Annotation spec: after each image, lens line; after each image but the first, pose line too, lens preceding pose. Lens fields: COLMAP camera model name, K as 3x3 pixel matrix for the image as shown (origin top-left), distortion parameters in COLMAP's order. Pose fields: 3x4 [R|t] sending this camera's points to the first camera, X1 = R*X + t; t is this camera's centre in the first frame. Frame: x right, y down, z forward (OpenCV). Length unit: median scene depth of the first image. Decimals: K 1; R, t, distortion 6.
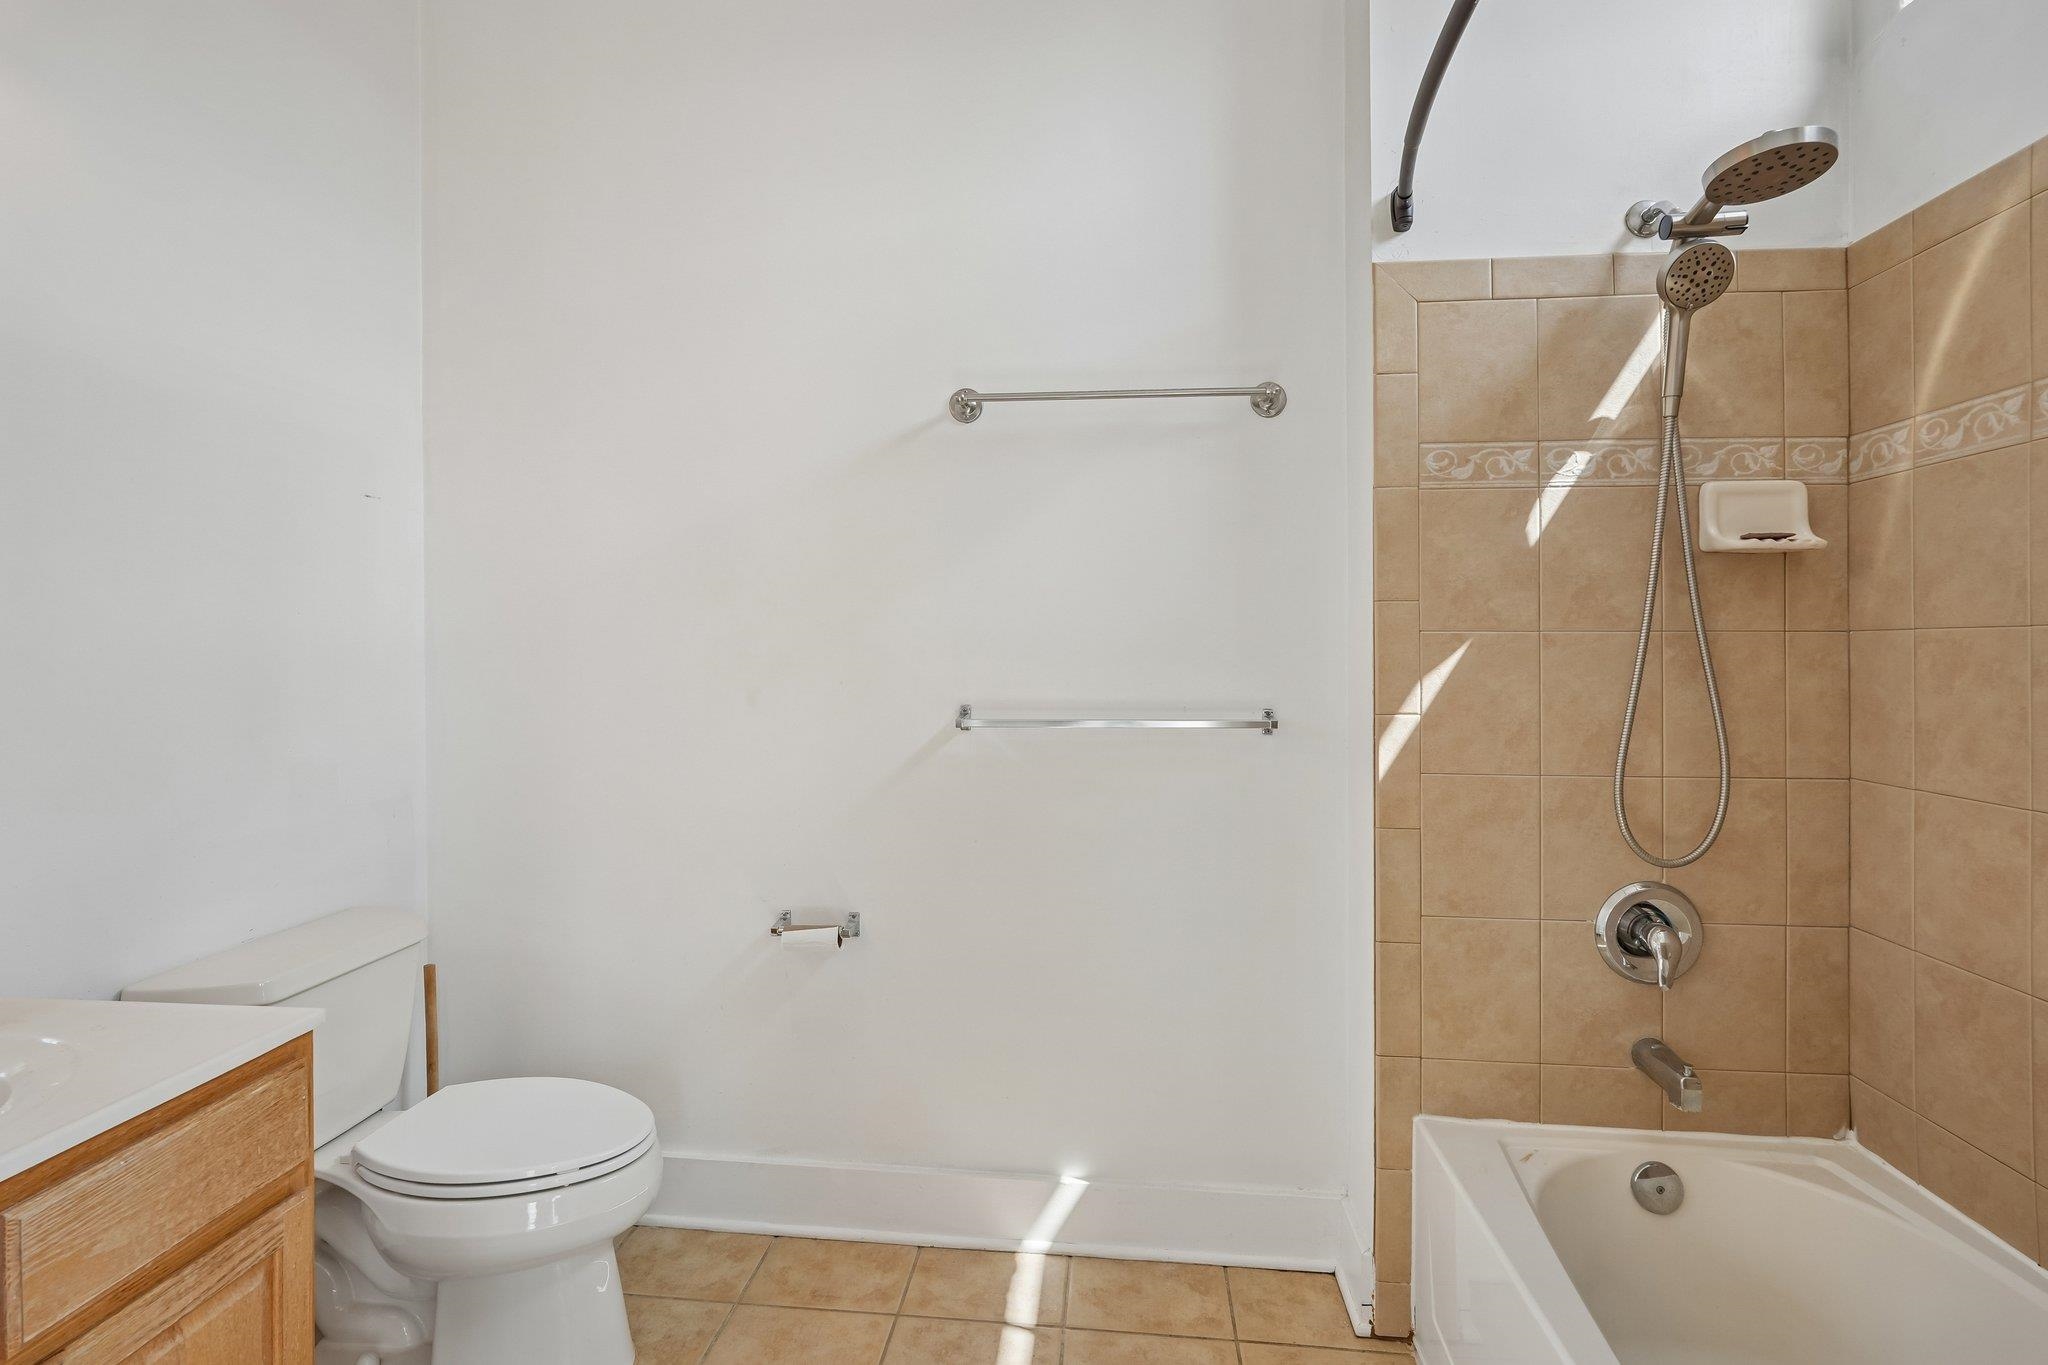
lens RADIAL K [[1037.5, 0, 1003.6], [0, 1037.5, 661.1], [0, 0, 1]] dist [-0.004026, 0.010357]
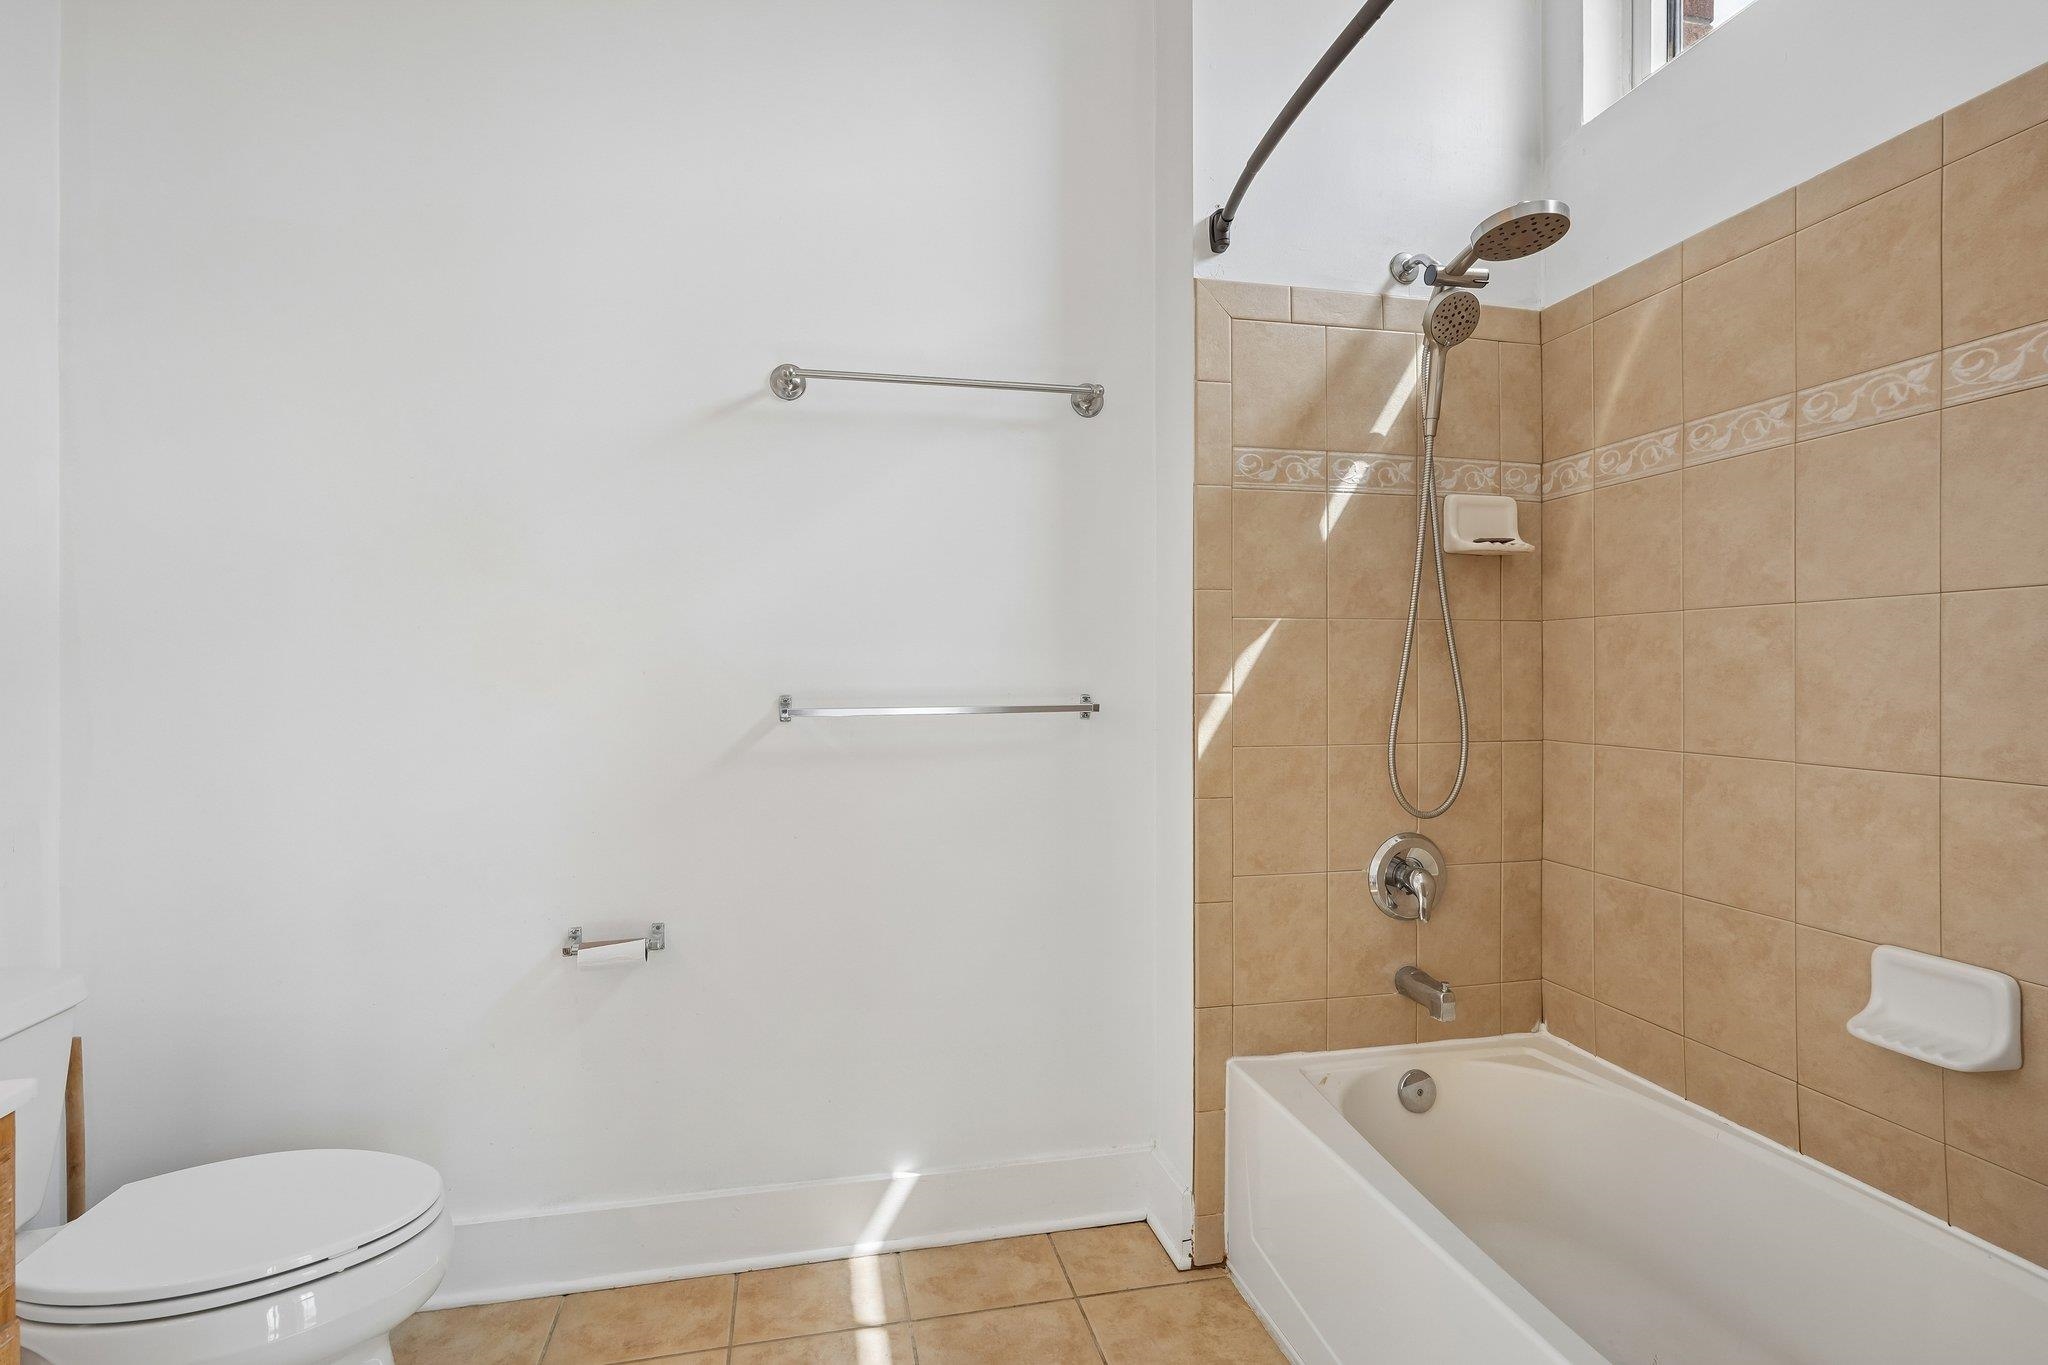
lens RADIAL K [[1019.4, 0, 1024.0], [0, 1019.4, 682.5], [0, 0, 1]] dist [0.003597, 0.001149]
pose [[0.944801, -0.006000, 0.327590, -0.180074], [0.006913, 0.999975, -0.001624, 0.044670], [-0.327572, 0.003799, 0.944819, 0.054179]]
